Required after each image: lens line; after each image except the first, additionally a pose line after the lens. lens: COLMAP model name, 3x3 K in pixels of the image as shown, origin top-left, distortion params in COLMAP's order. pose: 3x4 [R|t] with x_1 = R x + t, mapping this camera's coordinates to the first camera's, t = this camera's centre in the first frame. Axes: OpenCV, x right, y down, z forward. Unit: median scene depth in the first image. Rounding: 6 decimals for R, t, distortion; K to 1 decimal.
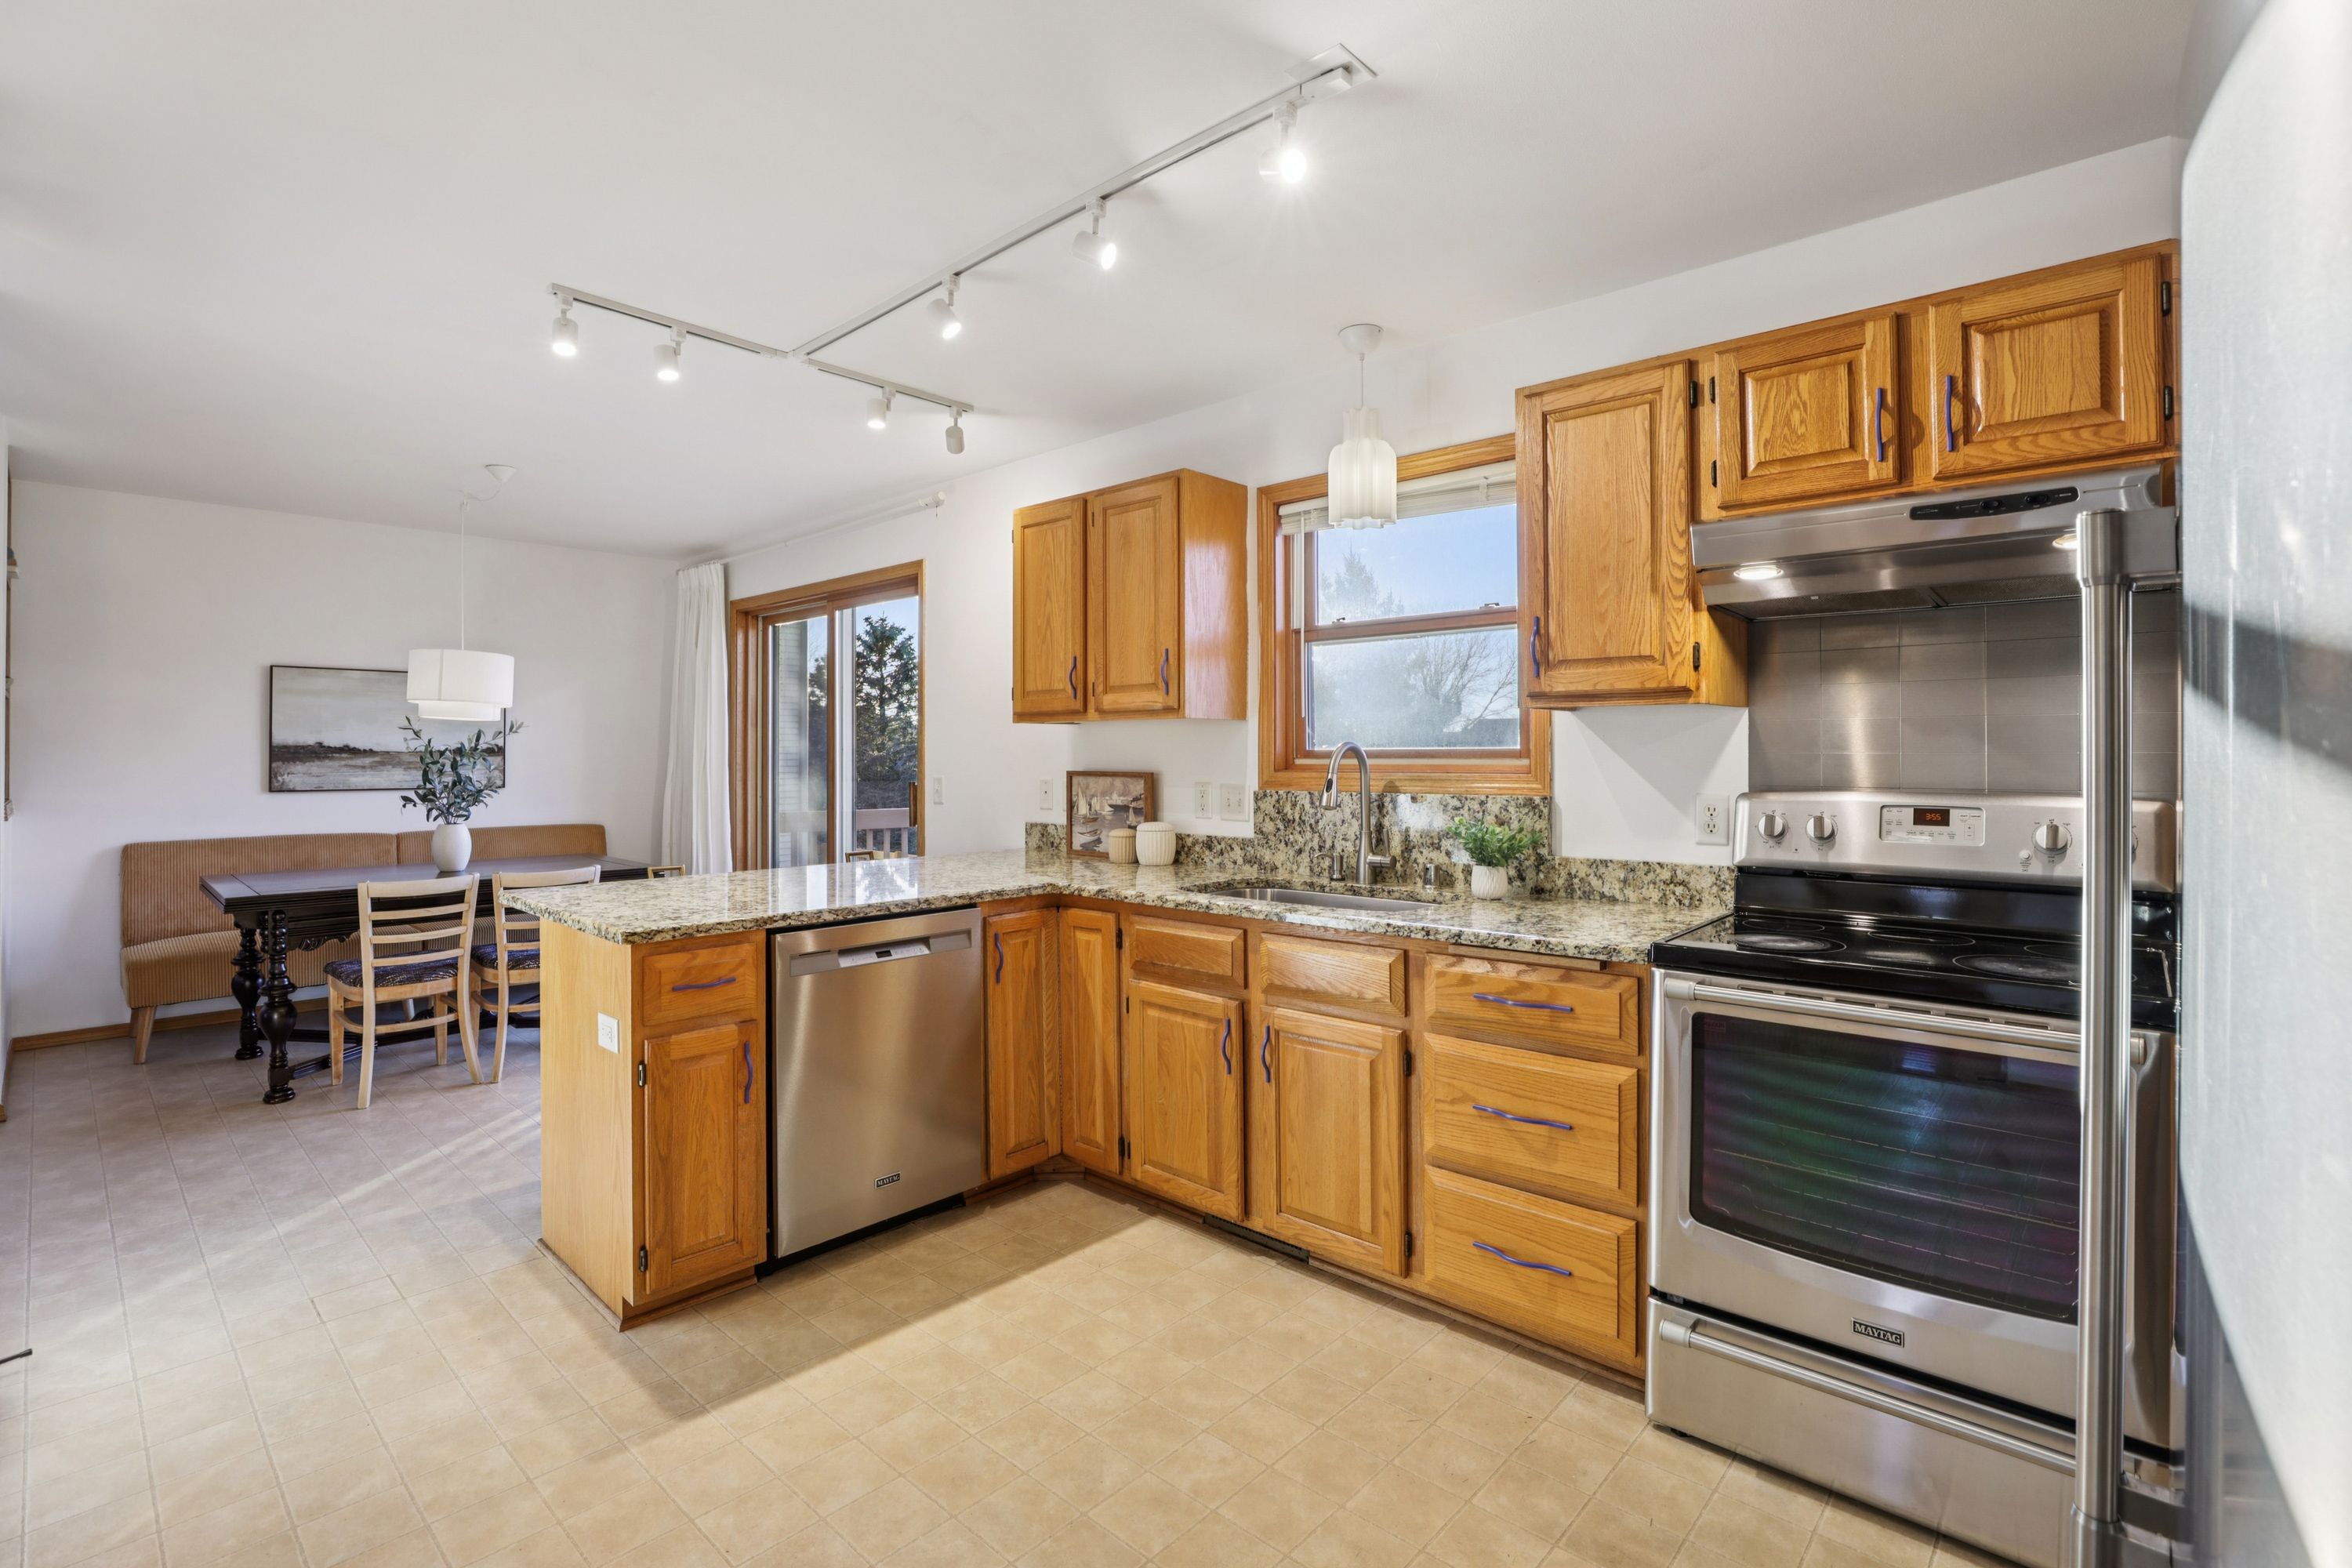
lens RADIAL K [[1078.5, 0, 1183.7], [0, 1078.5, 754.6], [0, 0, 1]] dist [-0.047001, 0.013835]
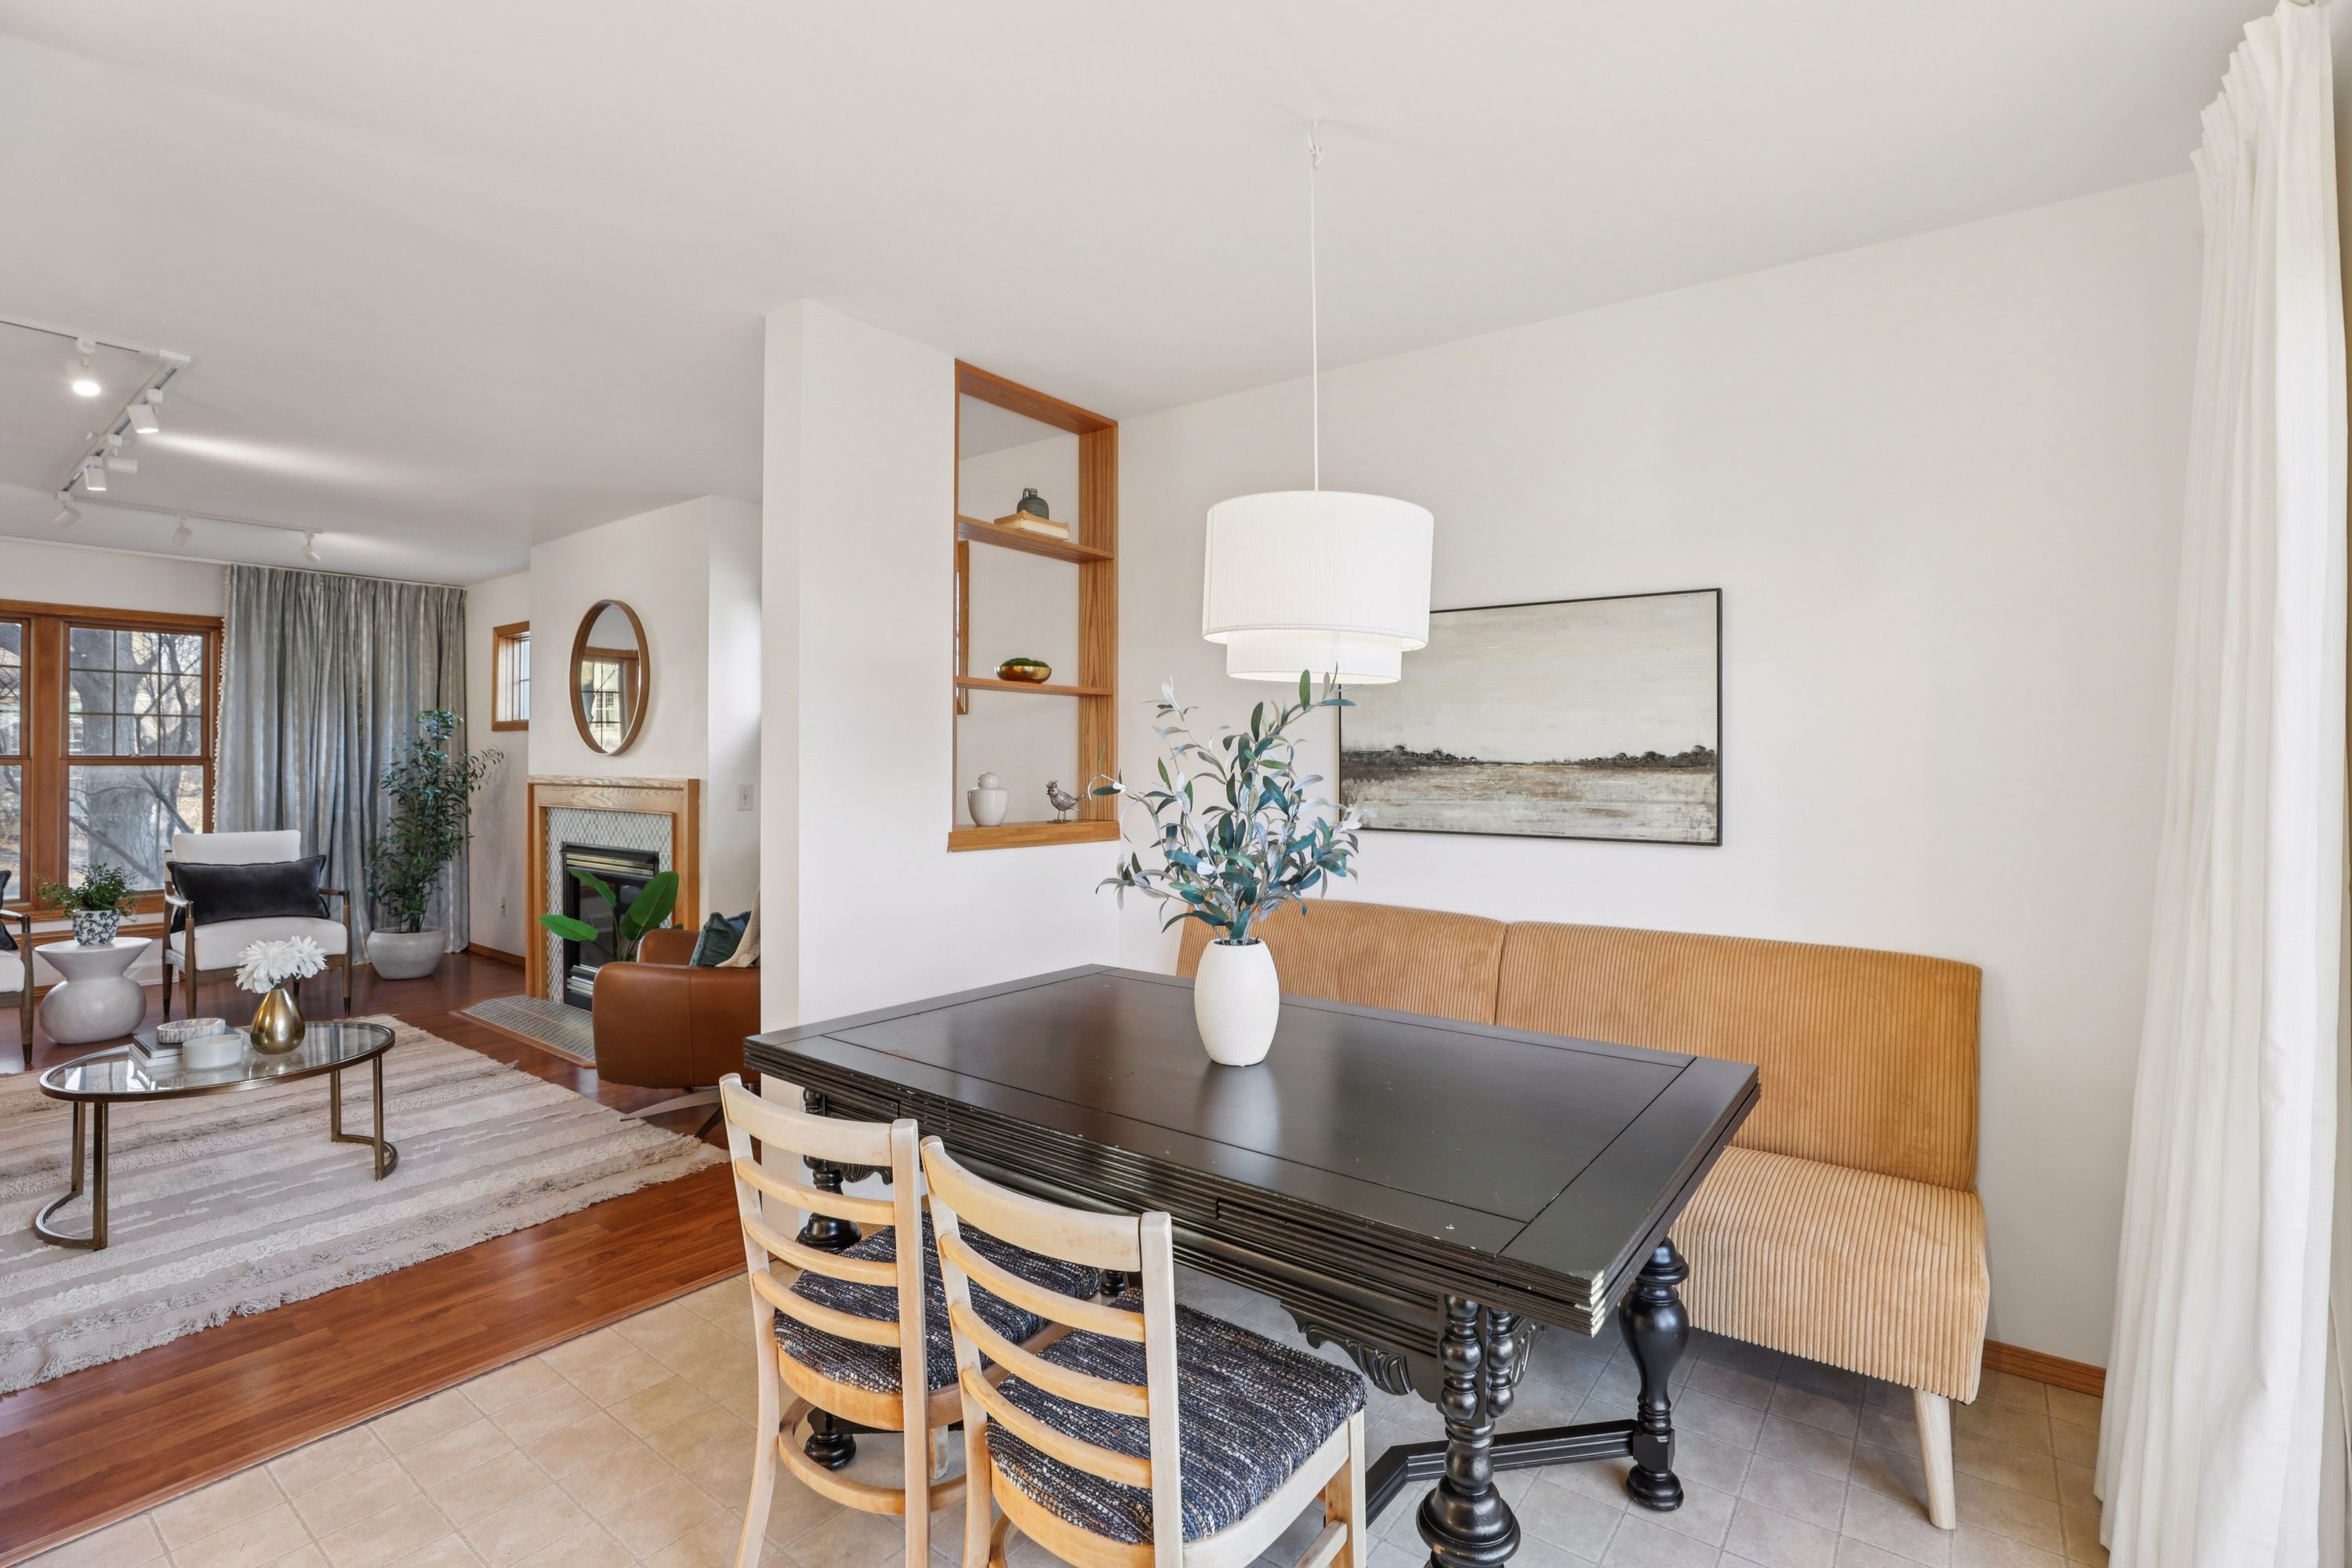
lens RADIAL K [[1074.8, 0, 1184.7], [0, 1074.8, 762.6], [0, 0, 1]] dist [0.005947, -0.000111]
pose [[0.093345, 0.003297, -0.995628, -0.481467], [-0.001023, 0.999994, 0.003215, -0.008114], [0.995633, 0.000718, 0.093348, 1.597467]]
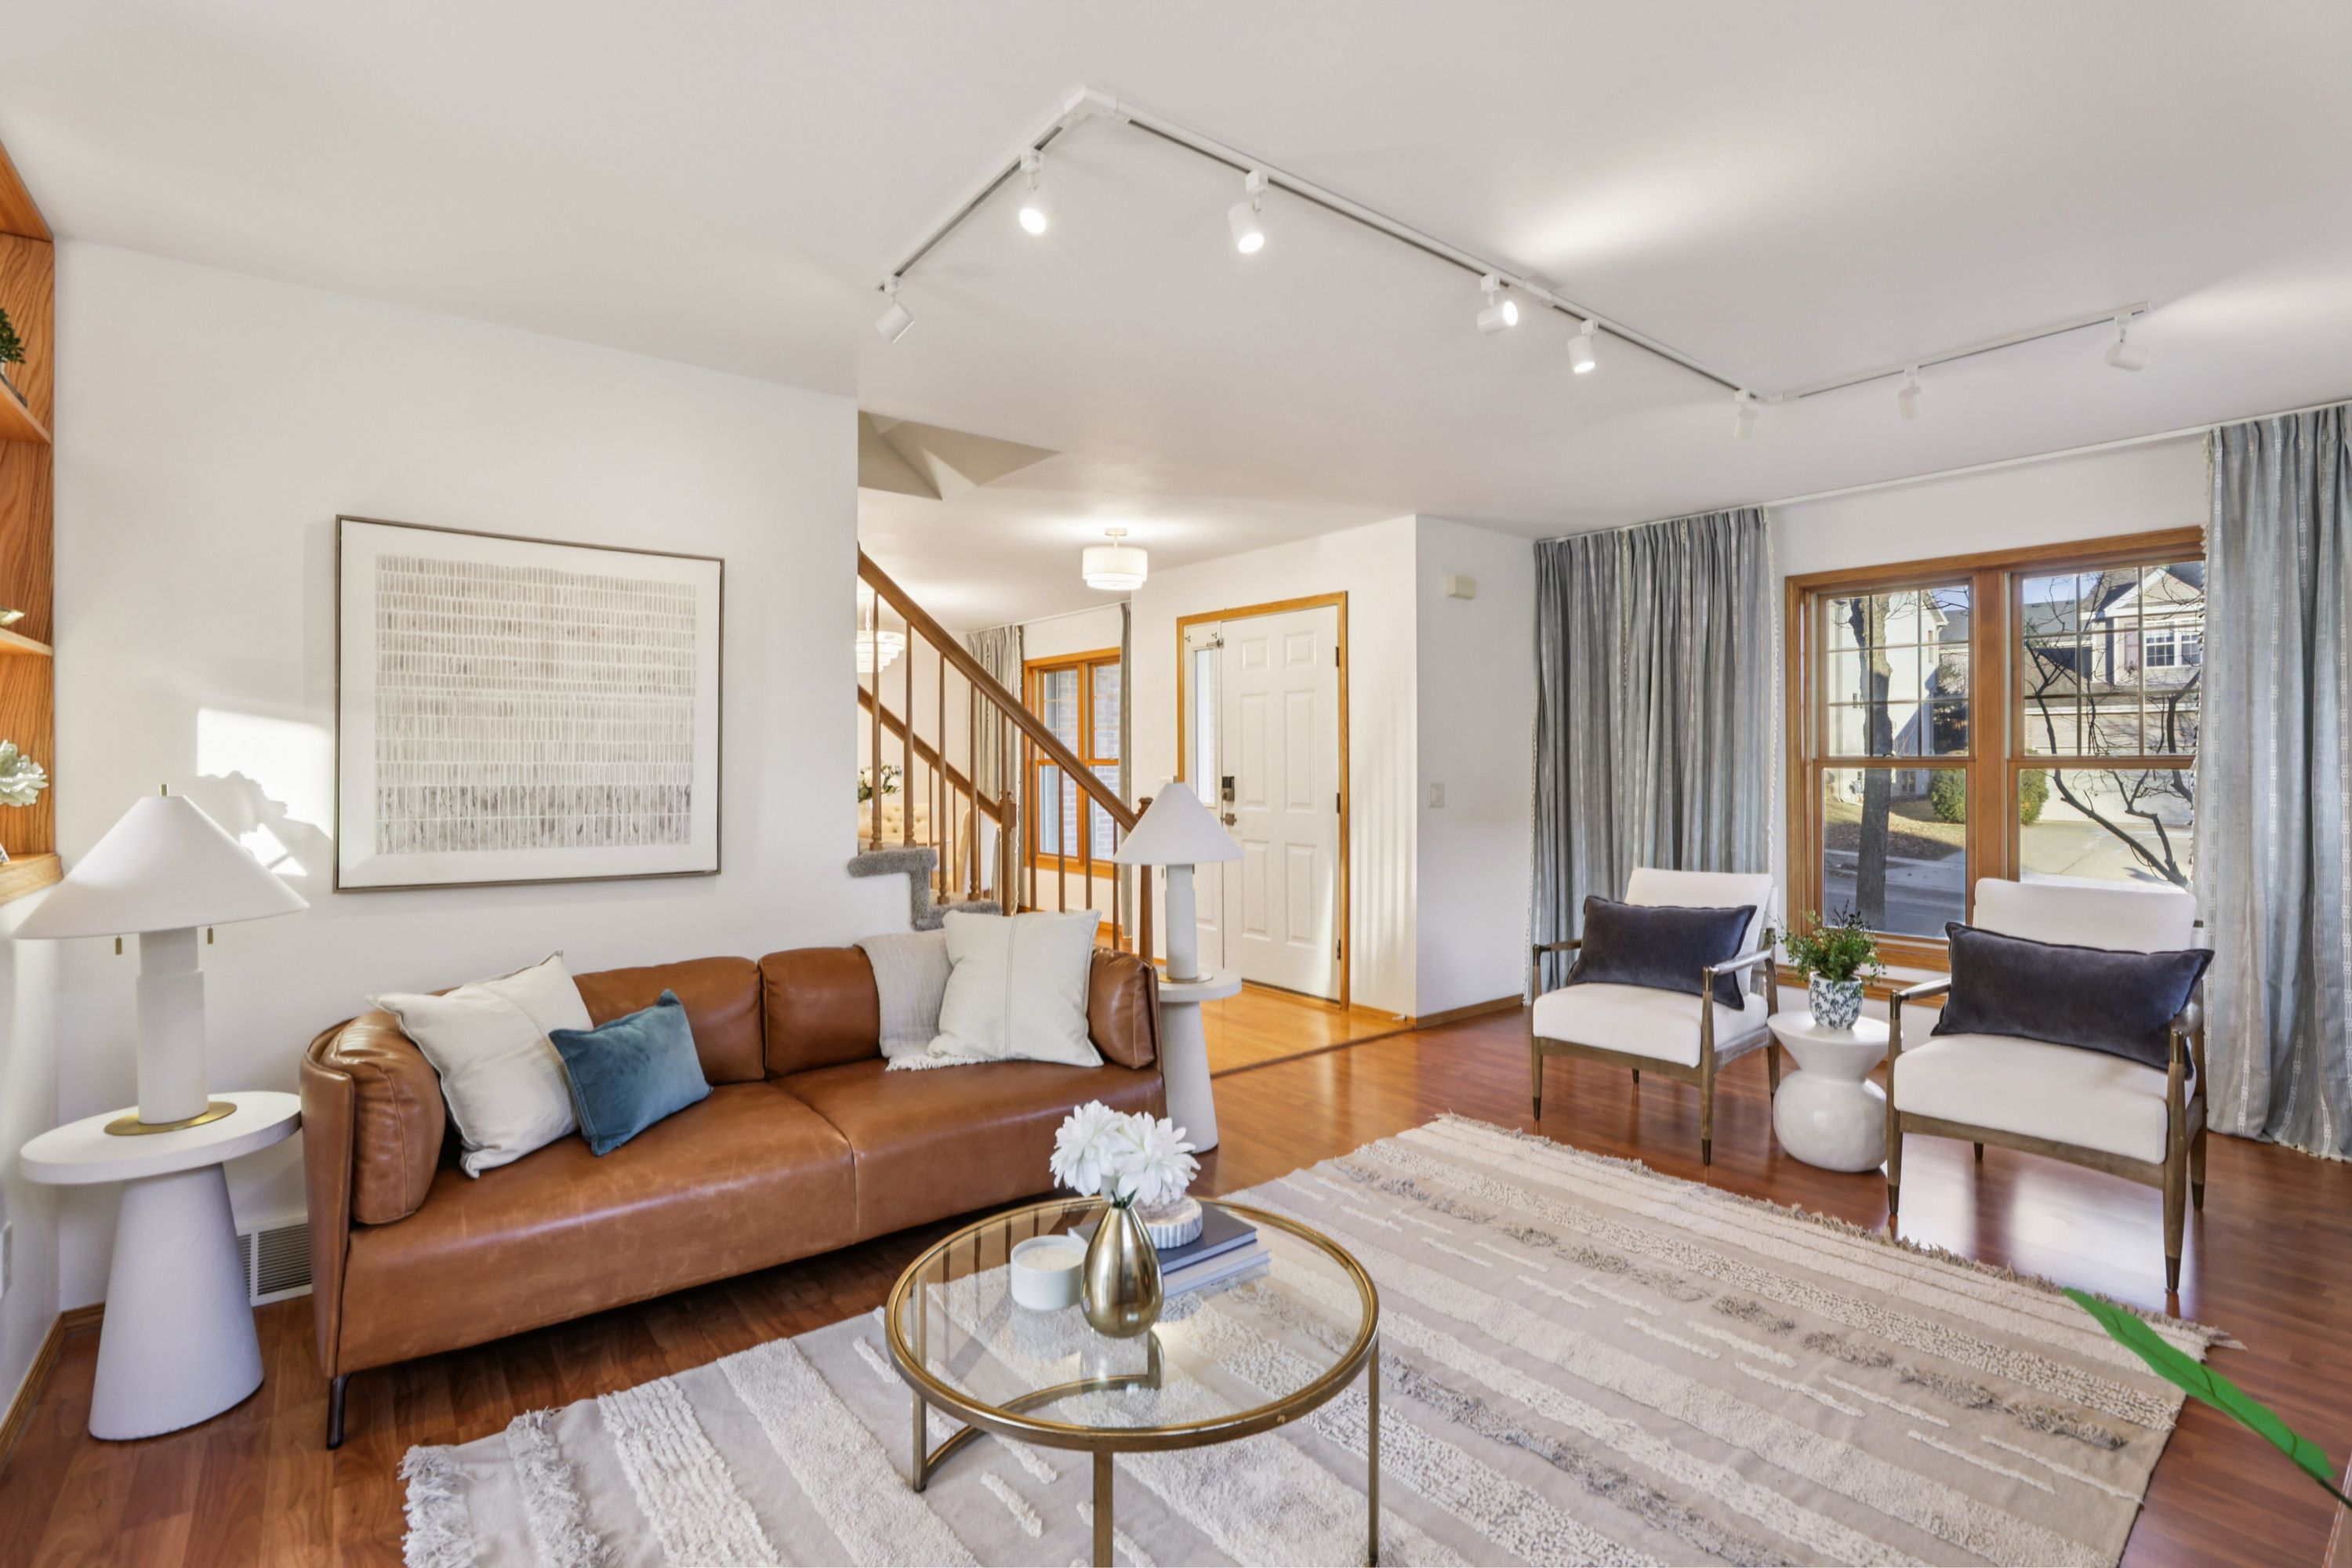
lens RADIAL K [[1074.8, 0, 1184.7], [0, 1074.8, 762.6], [0, 0, 1]] dist [0.005947, -0.000111]
pose [[-0.988343, 0.005273, 0.152153, -1.873299], [0.005931, 0.999975, 0.003874, -0.016439], [-0.152128, 0.004731, -0.988349, 1.325995]]
